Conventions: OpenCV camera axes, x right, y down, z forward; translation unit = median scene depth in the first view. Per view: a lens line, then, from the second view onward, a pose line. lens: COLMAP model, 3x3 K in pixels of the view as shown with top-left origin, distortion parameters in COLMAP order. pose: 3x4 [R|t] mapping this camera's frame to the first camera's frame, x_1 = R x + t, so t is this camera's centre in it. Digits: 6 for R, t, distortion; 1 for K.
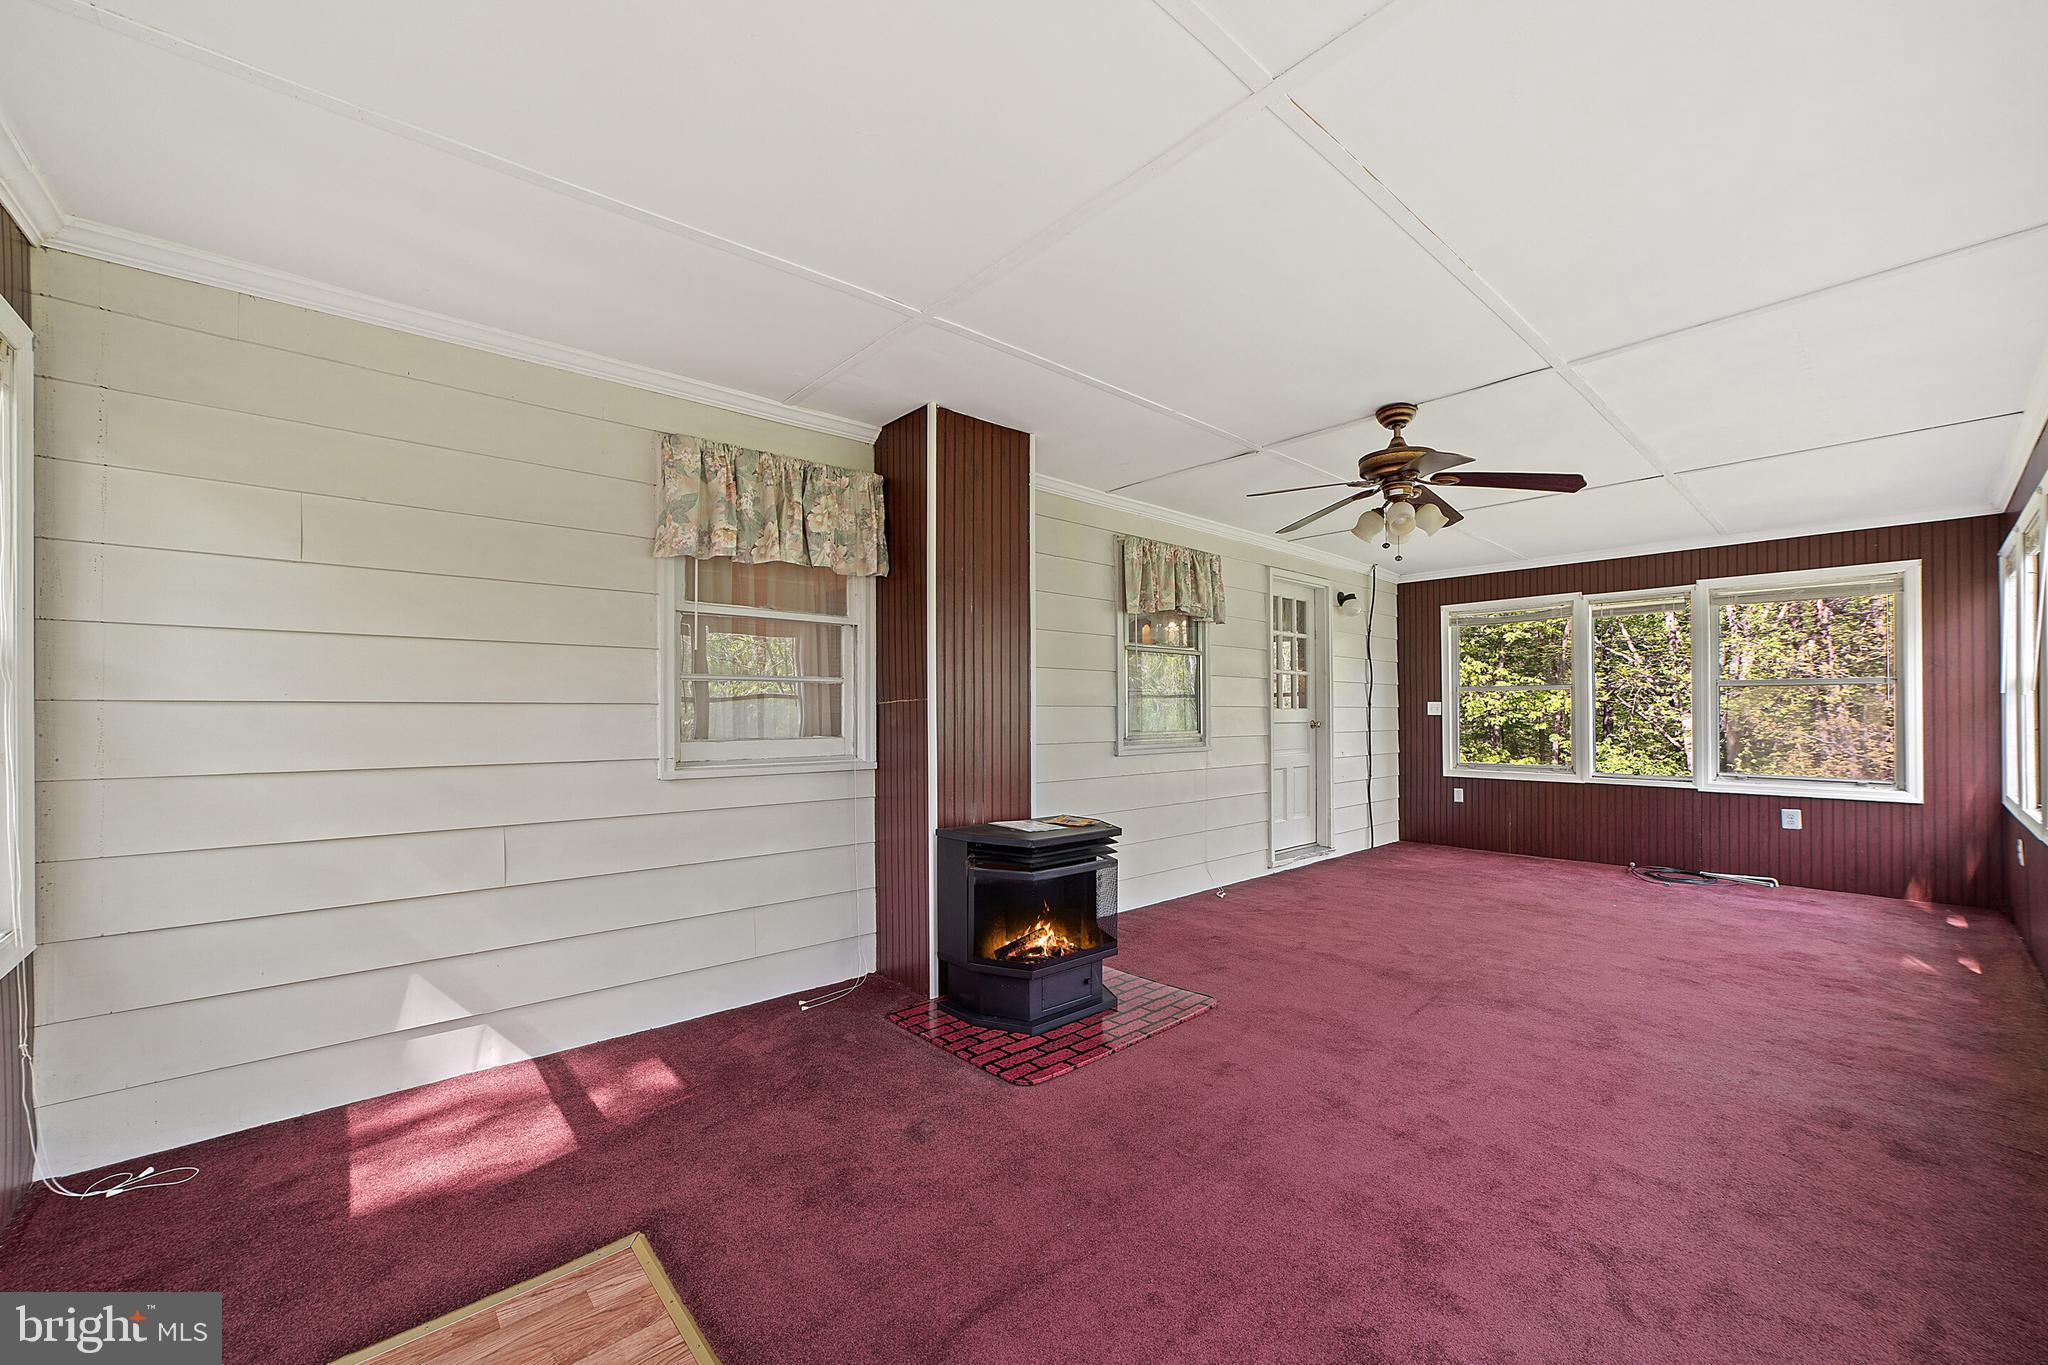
lens RADIAL K [[802.7, 0, 1019.2], [0, 802.7, 695.1], [0, 0, 1]] dist [-0.010020, 0.003235]
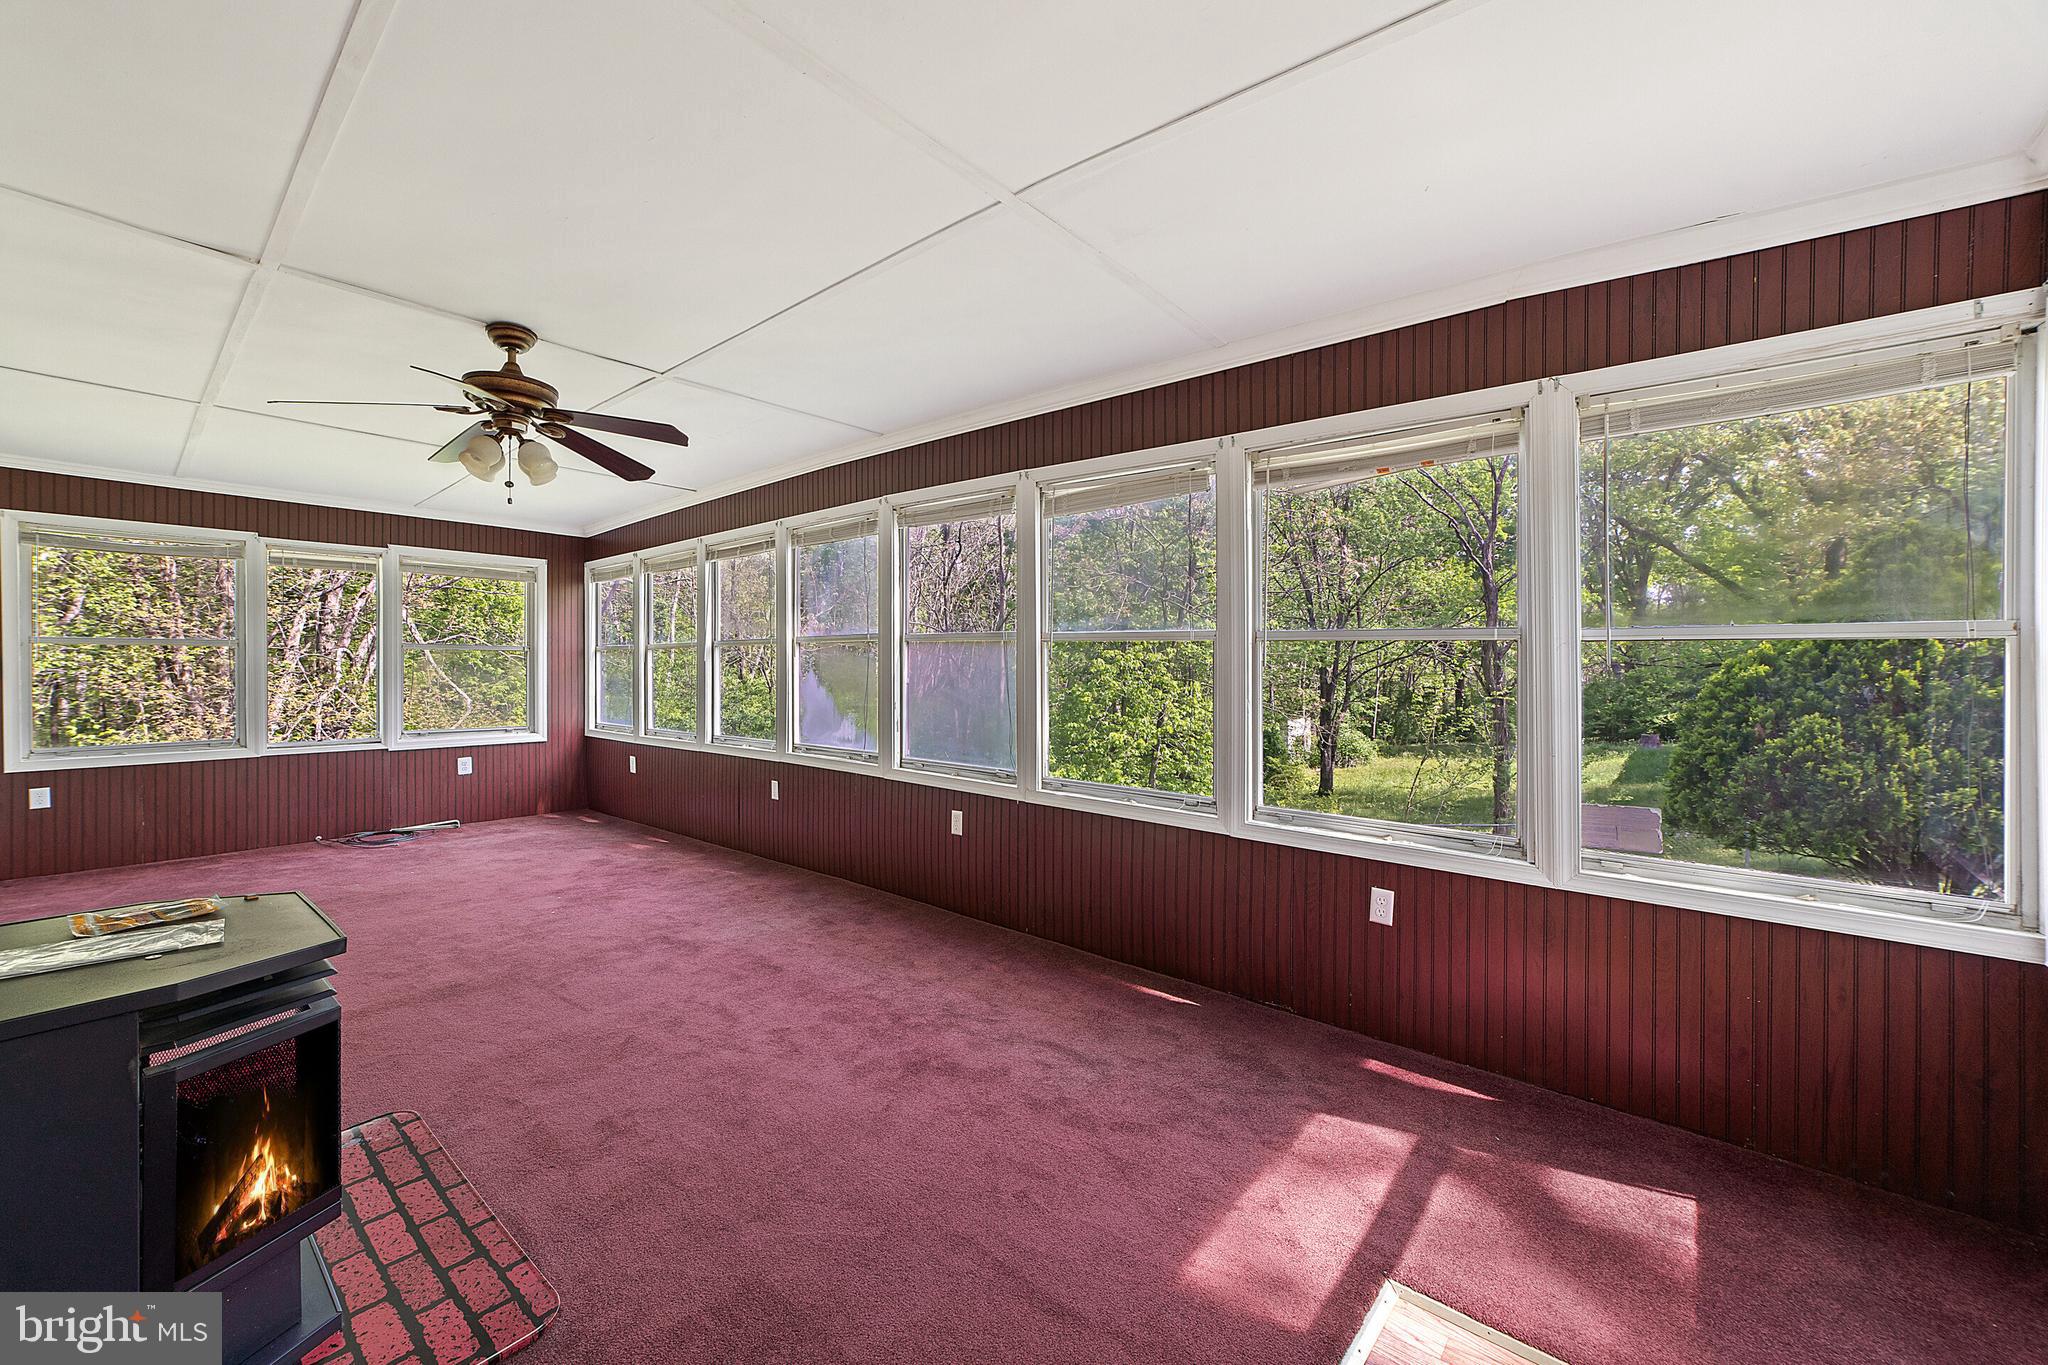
lens RADIAL K [[802.7, 0, 1024.1], [0, 802.7, 679.3], [0, 0, 1]] dist [-0.010020, 0.003235]
pose [[-0.134196, -0.011854, 0.990884, -0.420808], [-0.021547, 0.999727, 0.009042, 0.002584], [-0.990721, -0.020137, -0.134415, 0.512503]]
